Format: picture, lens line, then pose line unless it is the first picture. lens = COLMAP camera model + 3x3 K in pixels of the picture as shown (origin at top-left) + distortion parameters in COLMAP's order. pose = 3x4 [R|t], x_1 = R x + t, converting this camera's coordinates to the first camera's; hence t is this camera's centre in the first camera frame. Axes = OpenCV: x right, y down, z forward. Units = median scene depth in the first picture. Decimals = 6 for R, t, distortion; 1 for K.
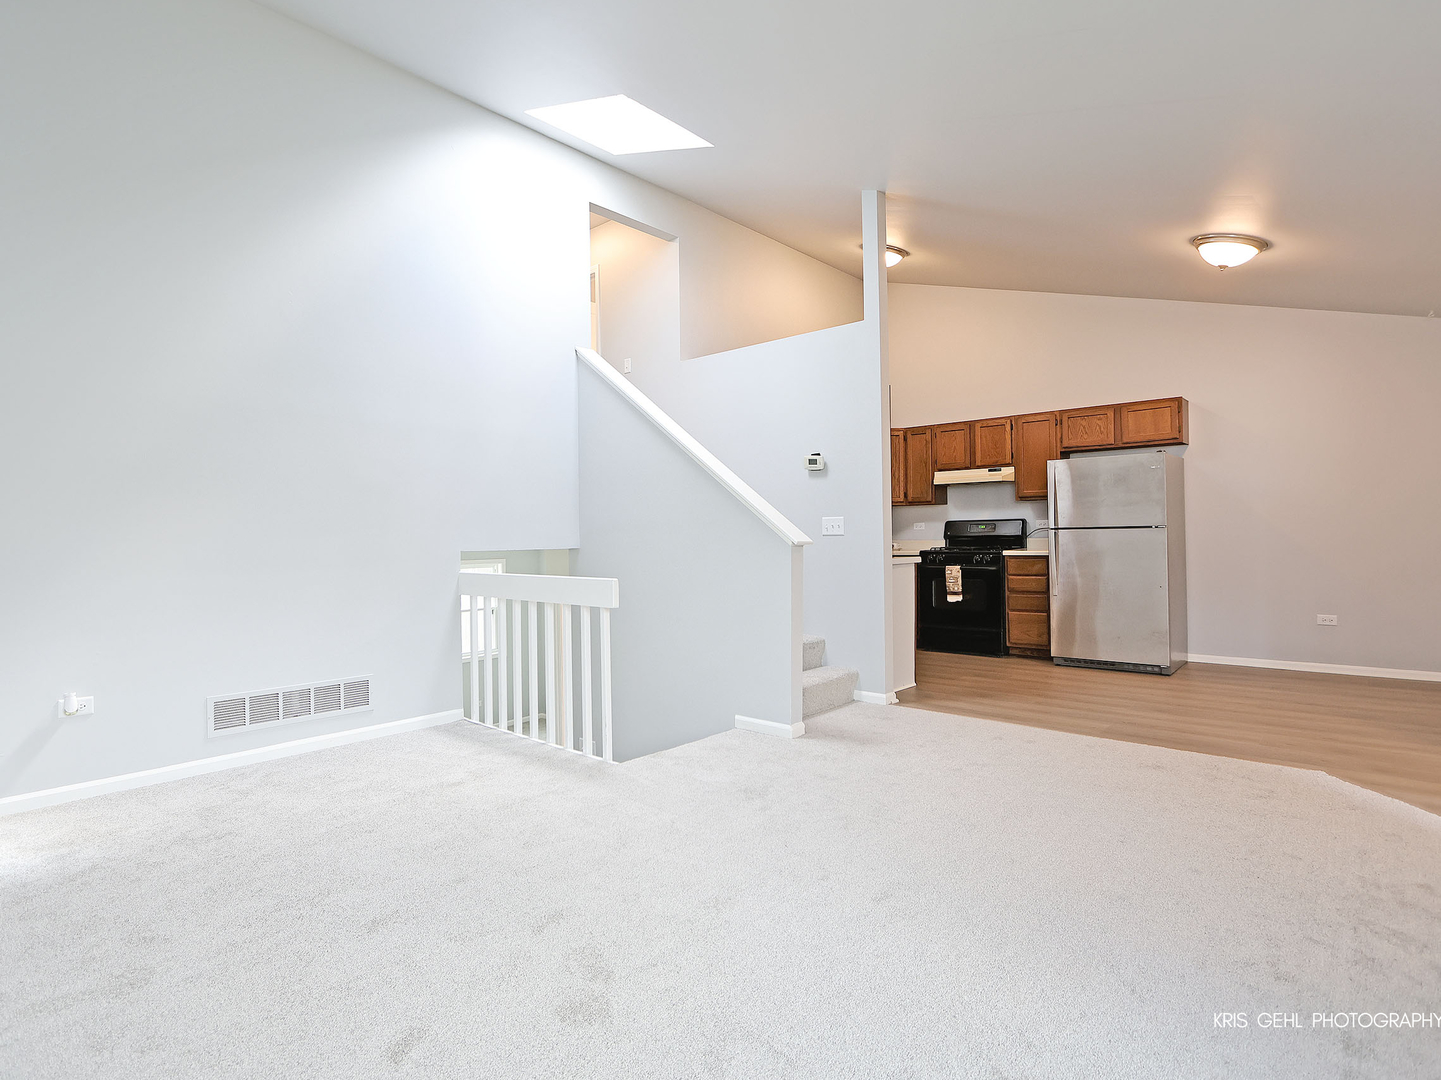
lens RADIAL K [[787.0, 0, 682.3], [0, 787.0, 535.9], [0, 0, 1]] dist [-0.016417, -0.000528]
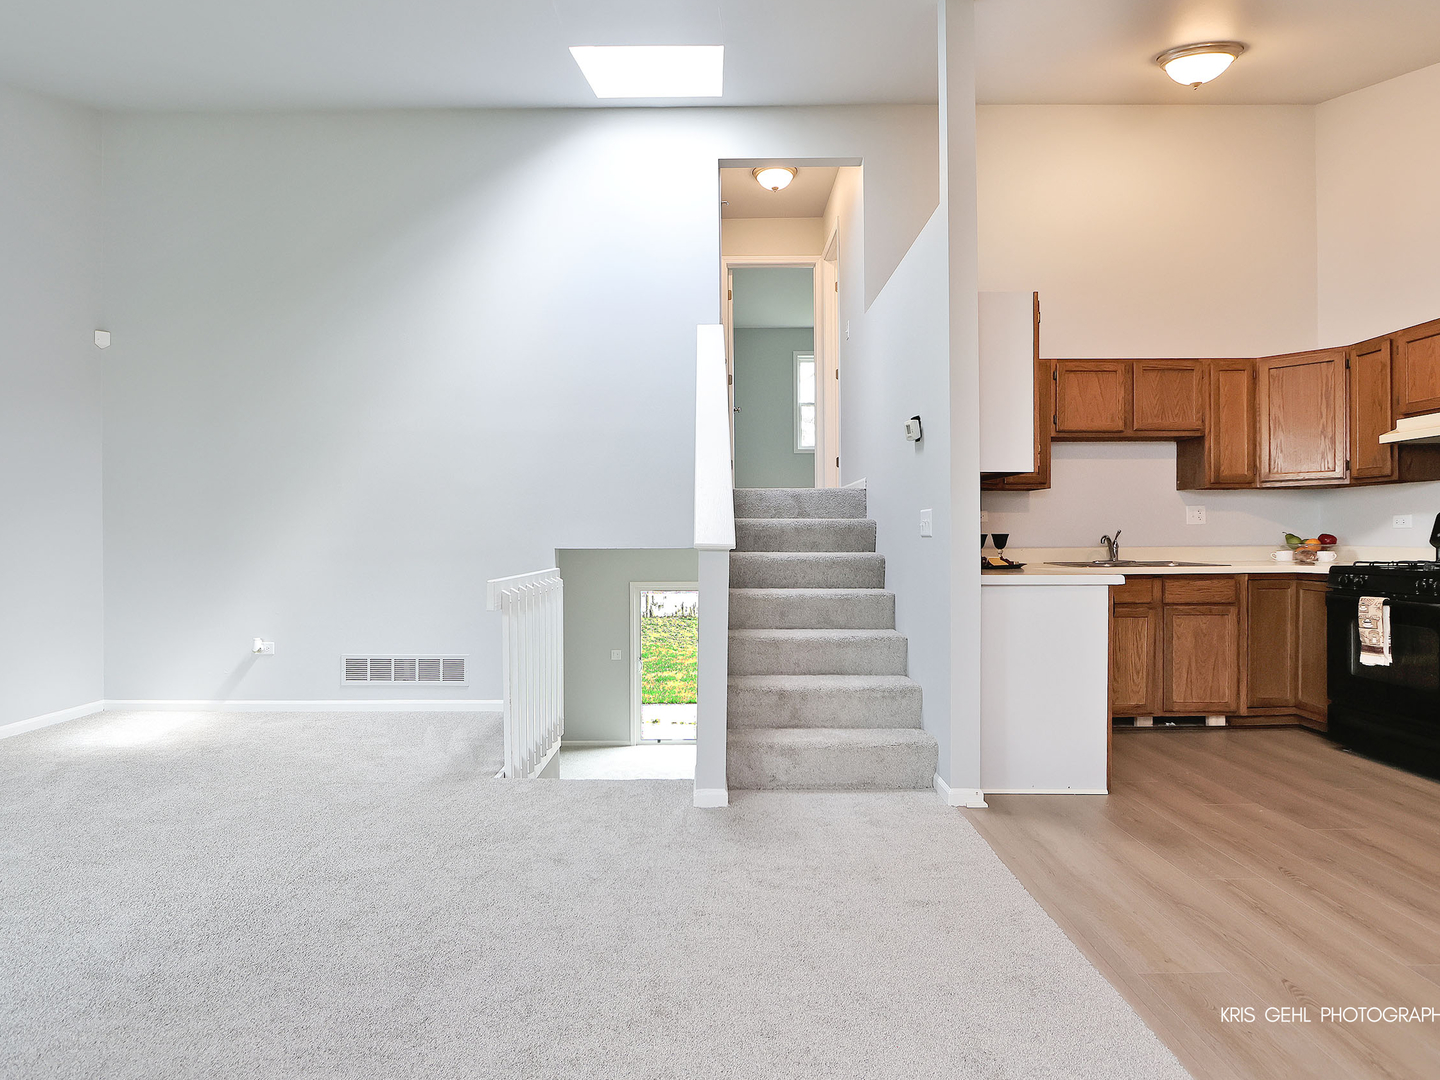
lens RADIAL K [[786.4, 0, 717.9], [0, 786.4, 540.2], [0, 0, 1]] dist [-0.016417, -0.000528]
pose [[0.665418, 0.013116, -0.746355, 0.452693], [-0.006231, 0.999908, 0.012016, -0.003520], [0.746445, -0.003345, 0.665439, 0.336249]]
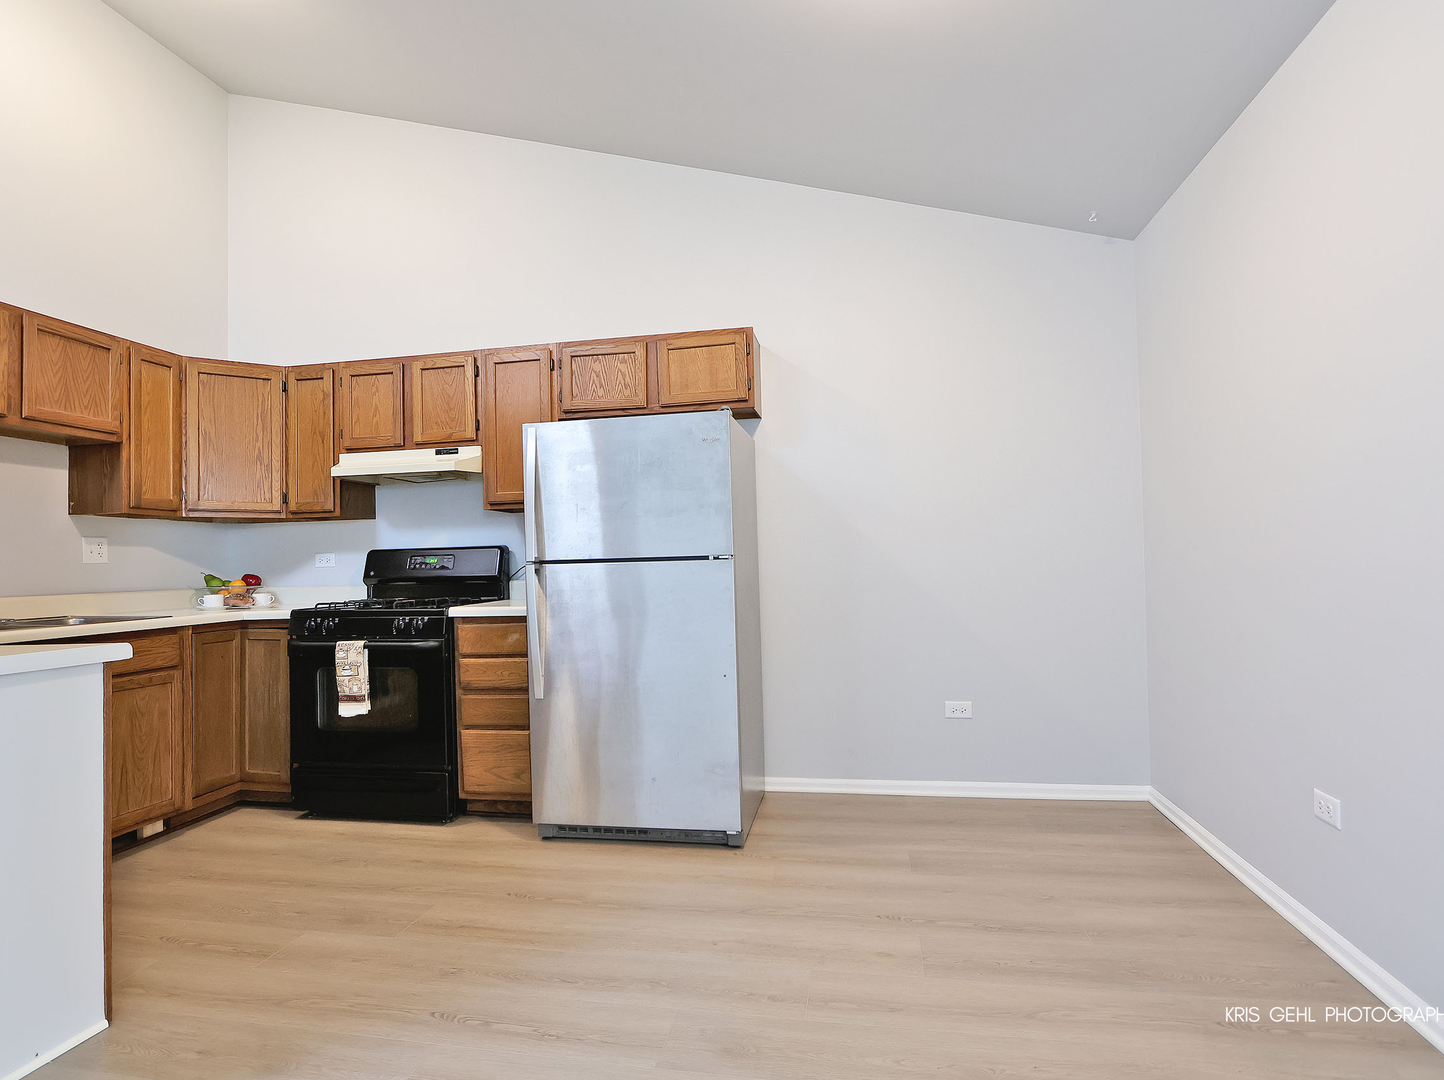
lens RADIAL K [[788.6, 0, 692.8], [0, 788.6, 549.4], [0, 0, 1]] dist [-0.016417, -0.000528]
pose [[0.866930, 0.005341, 0.498402, 0.294225], [0.010914, 0.999499, -0.029695, -0.001536], [-0.498311, 0.031184, 0.866438, 0.490402]]
